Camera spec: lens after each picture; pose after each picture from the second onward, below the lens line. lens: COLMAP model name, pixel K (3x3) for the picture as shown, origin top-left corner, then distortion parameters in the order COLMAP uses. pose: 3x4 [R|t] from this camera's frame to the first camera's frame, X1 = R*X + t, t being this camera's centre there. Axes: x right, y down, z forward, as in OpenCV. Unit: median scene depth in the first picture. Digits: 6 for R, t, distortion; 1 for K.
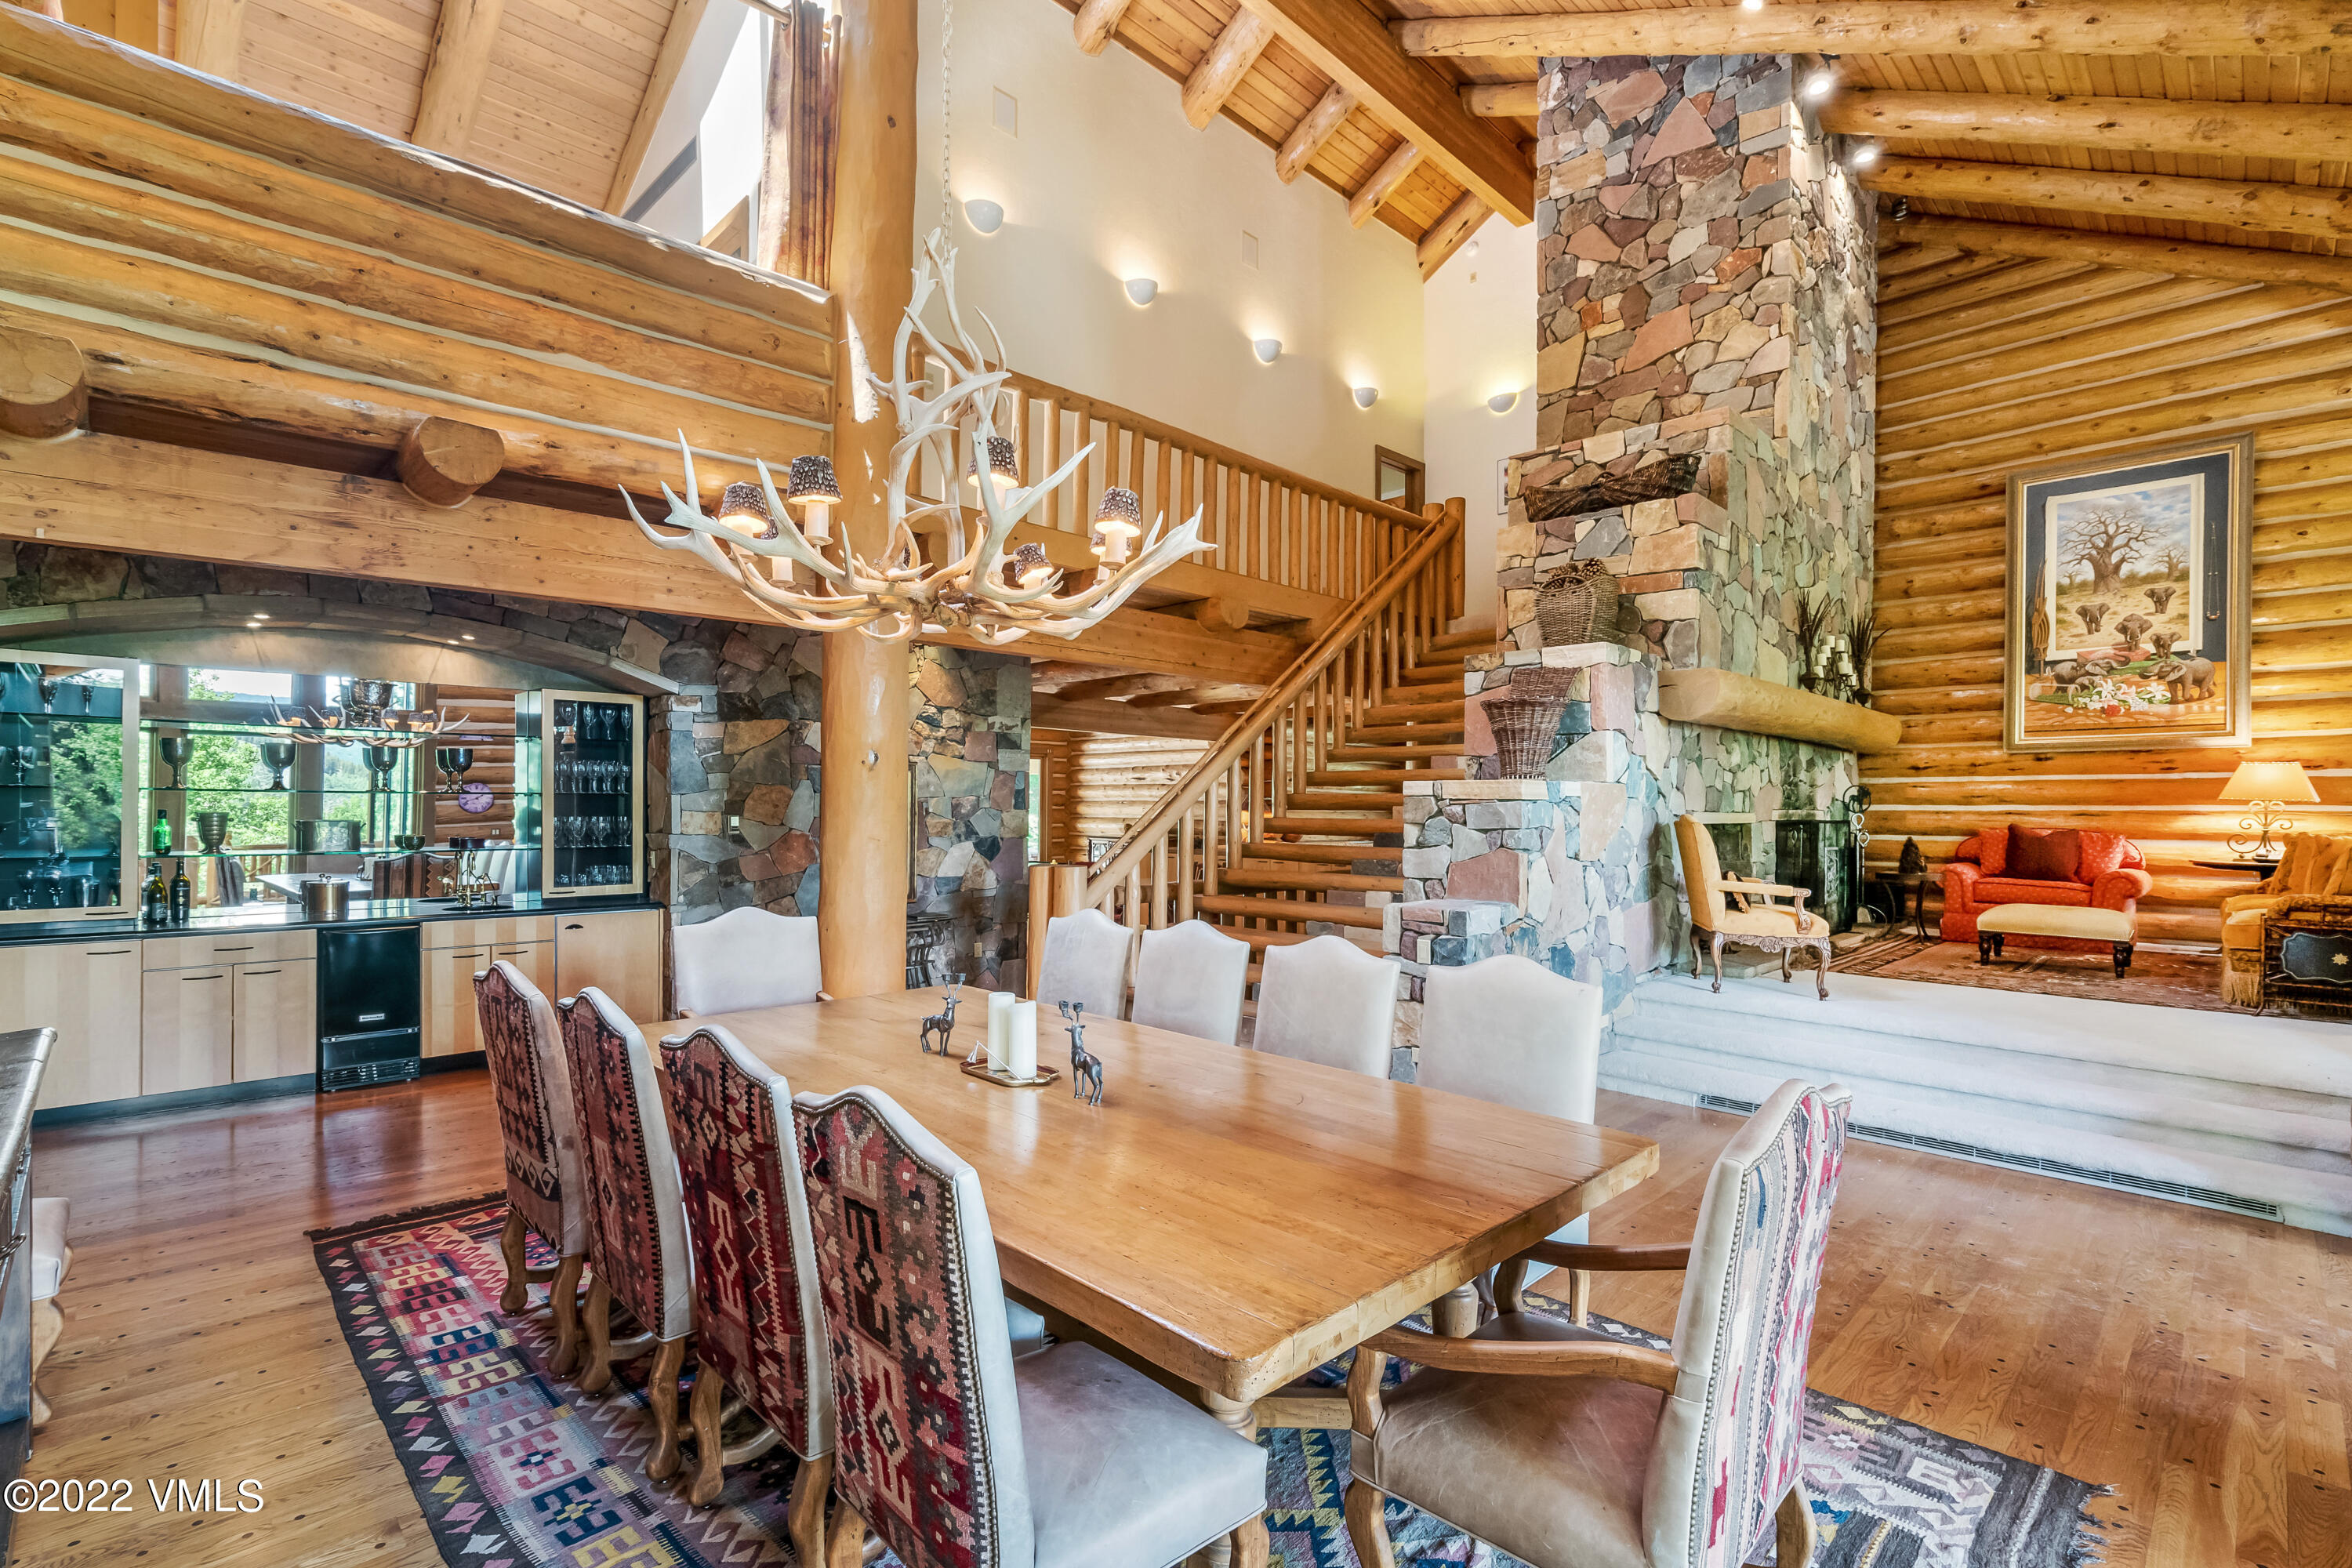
lens RADIAL K [[1078.2, 0, 1154.3], [0, 1078.2, 808.2], [0, 0, 1]] dist [0.001400, 0.000073]
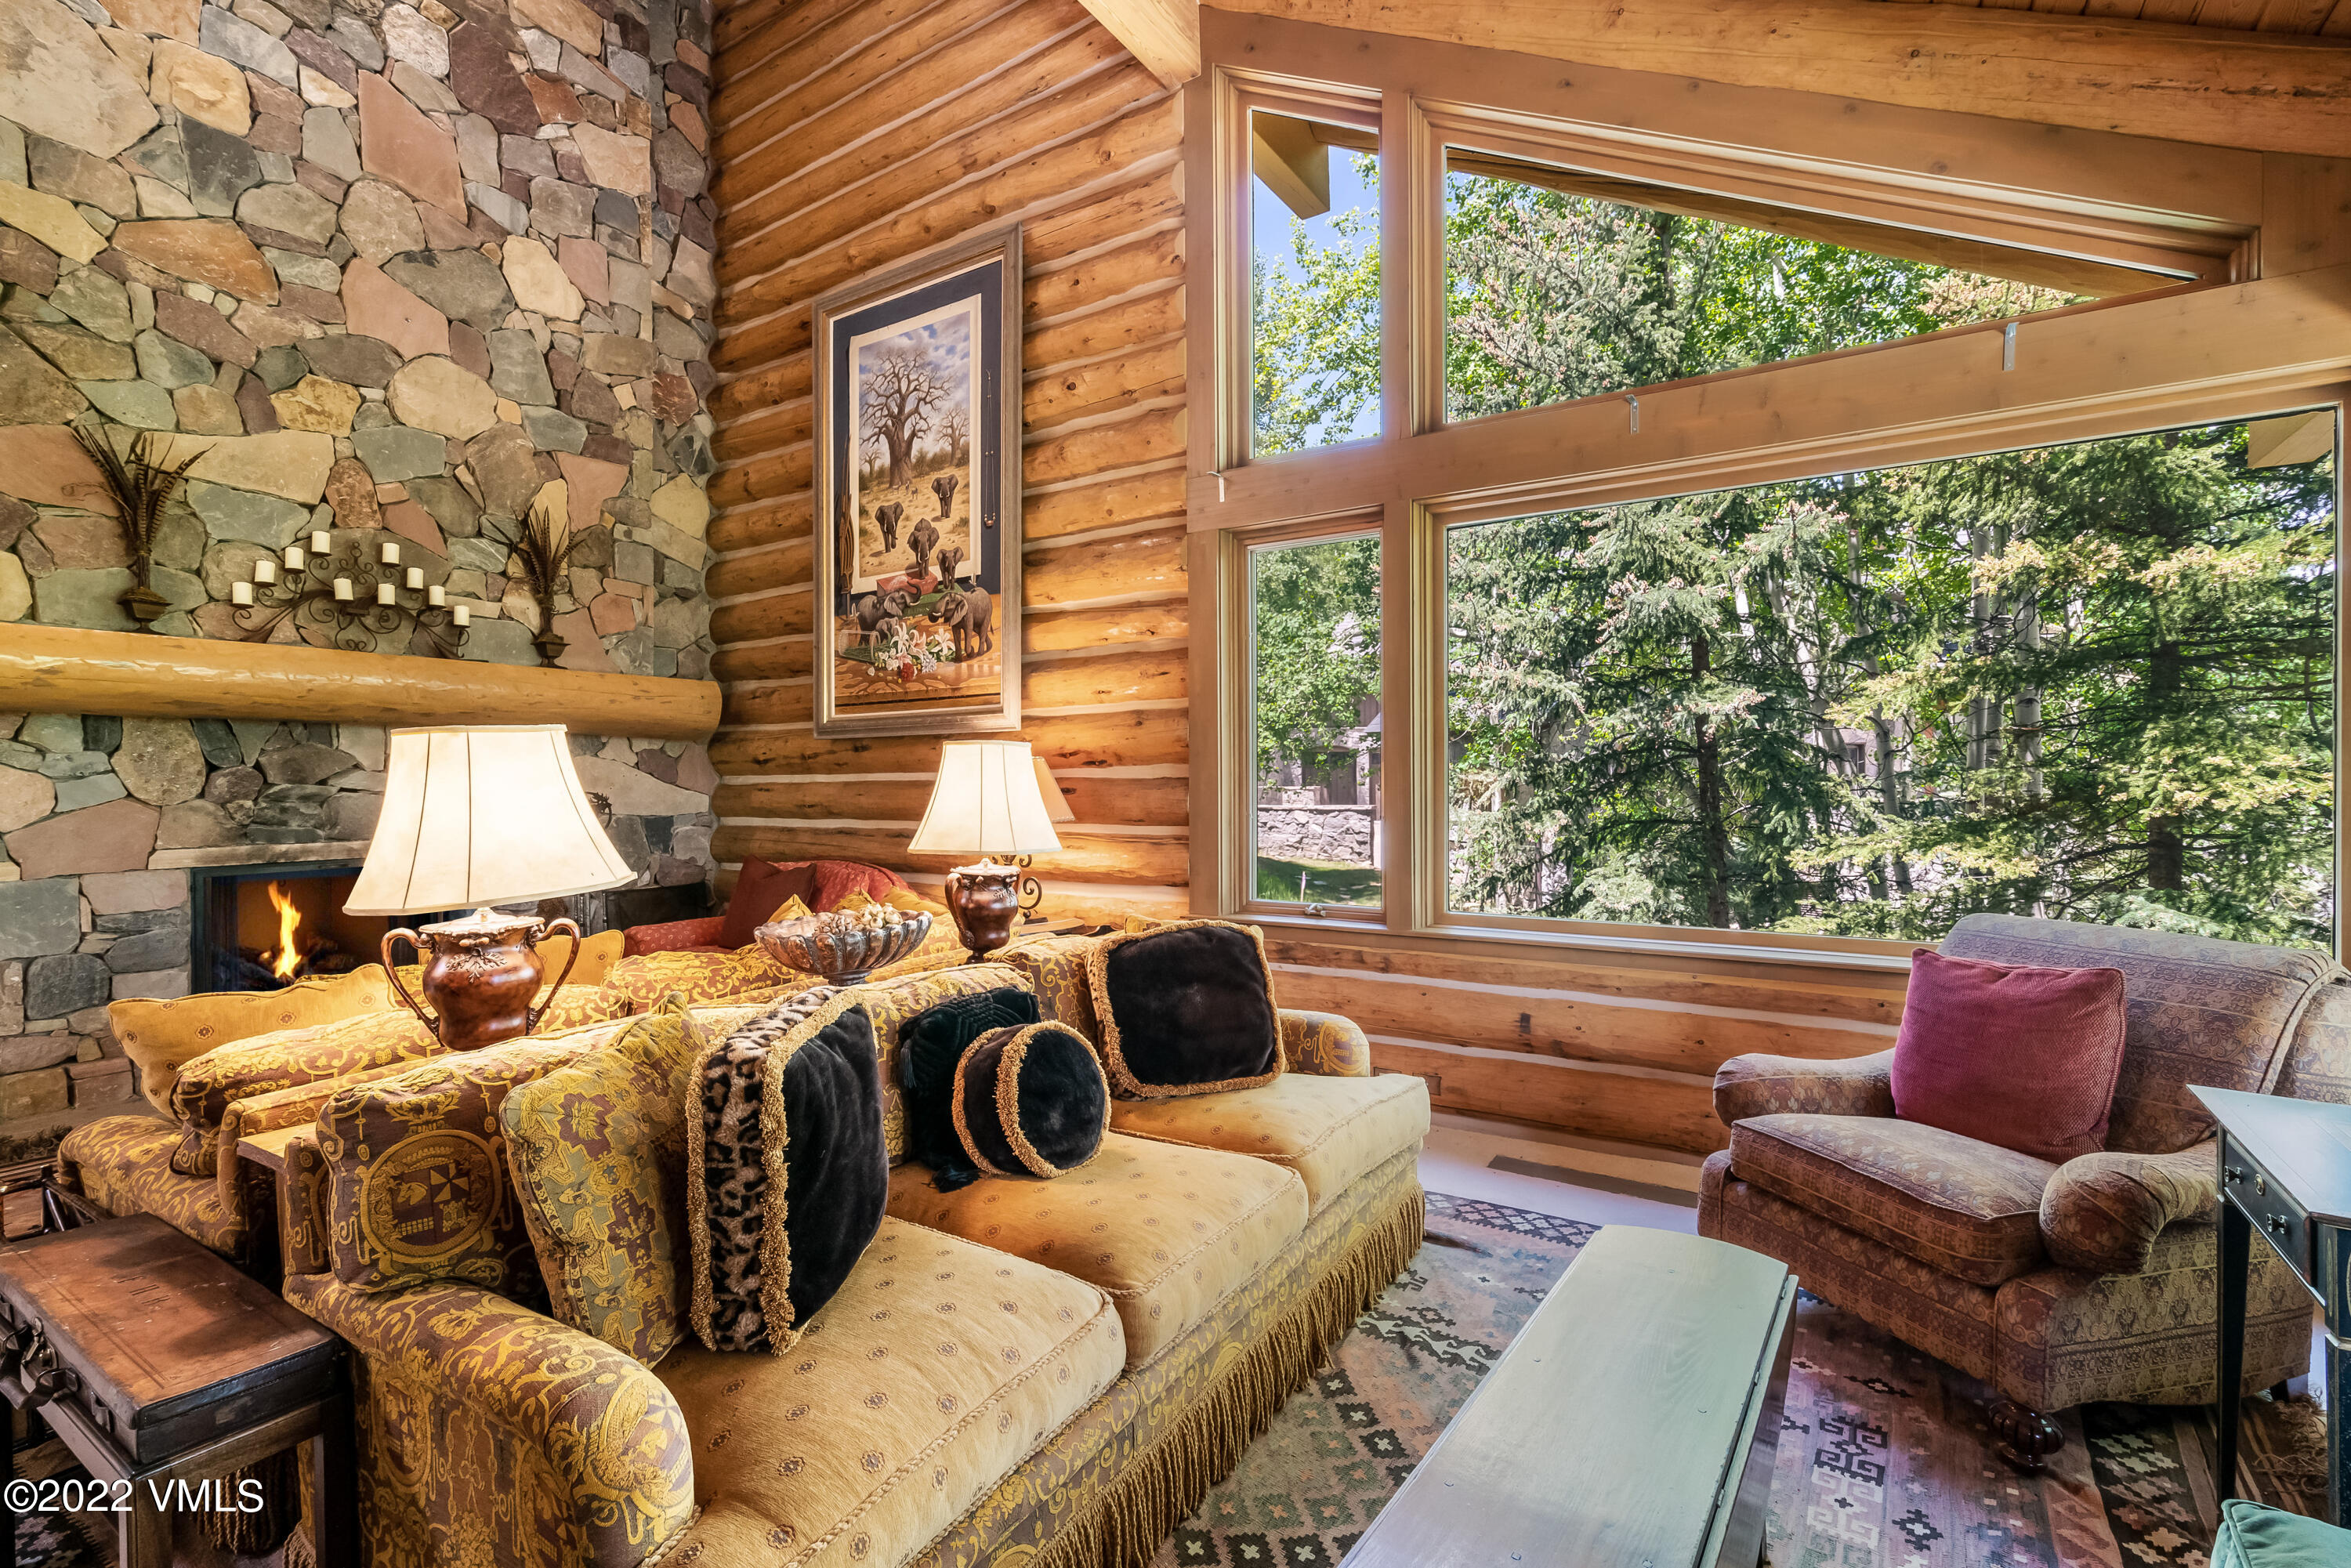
lens RADIAL K [[1075.6, 0, 1175.5], [0, 1075.6, 784.0], [0, 0, 1]] dist [-0.000944, 0.000333]
pose [[0.975346, -0.009471, 0.220480, 0.935902], [0.010498, 0.999939, -0.003487, -0.021933], [-0.220433, 0.005716, 0.975385, 0.365199]]
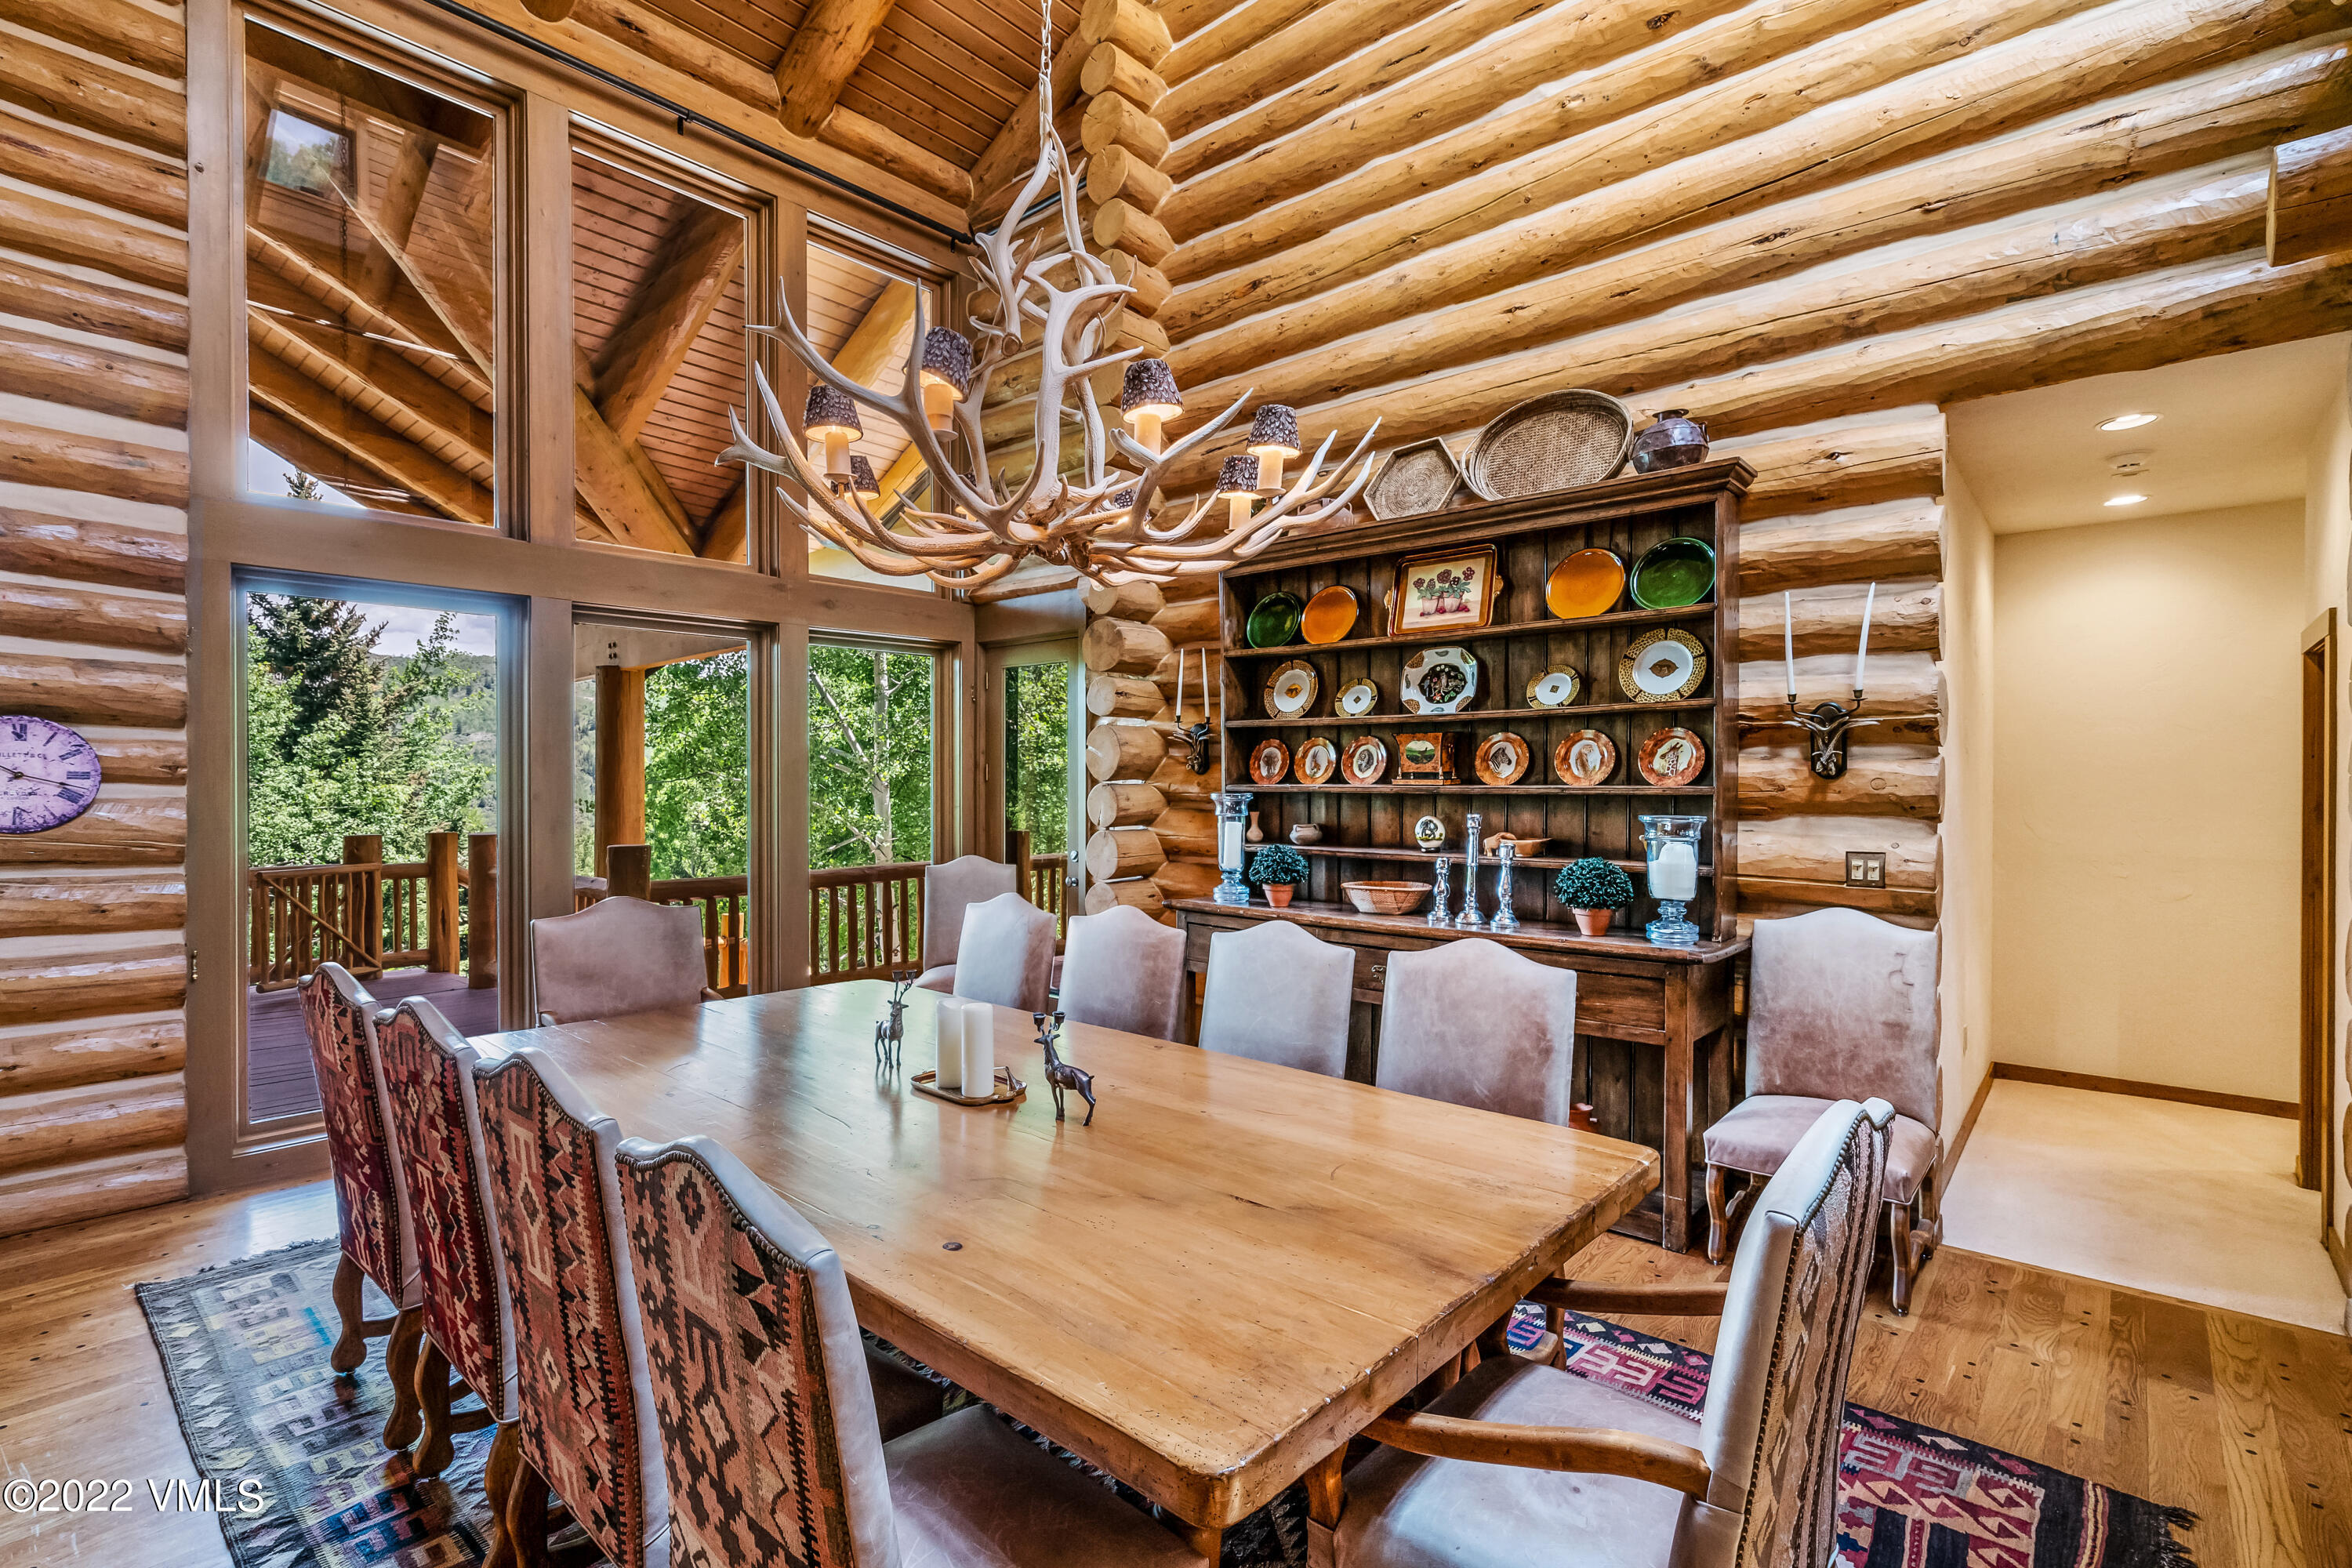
lens RADIAL K [[1076.1, 0, 1176.0], [0, 1076.1, 784.0], [0, 0, 1]] dist [-0.000944, 0.000333]
pose [[-0.996399, -0.004280, -0.084682, -0.083544], [-0.004626, 0.999982, 0.003891, -0.000277], [0.084664, 0.004269, -0.996400, 0.676378]]
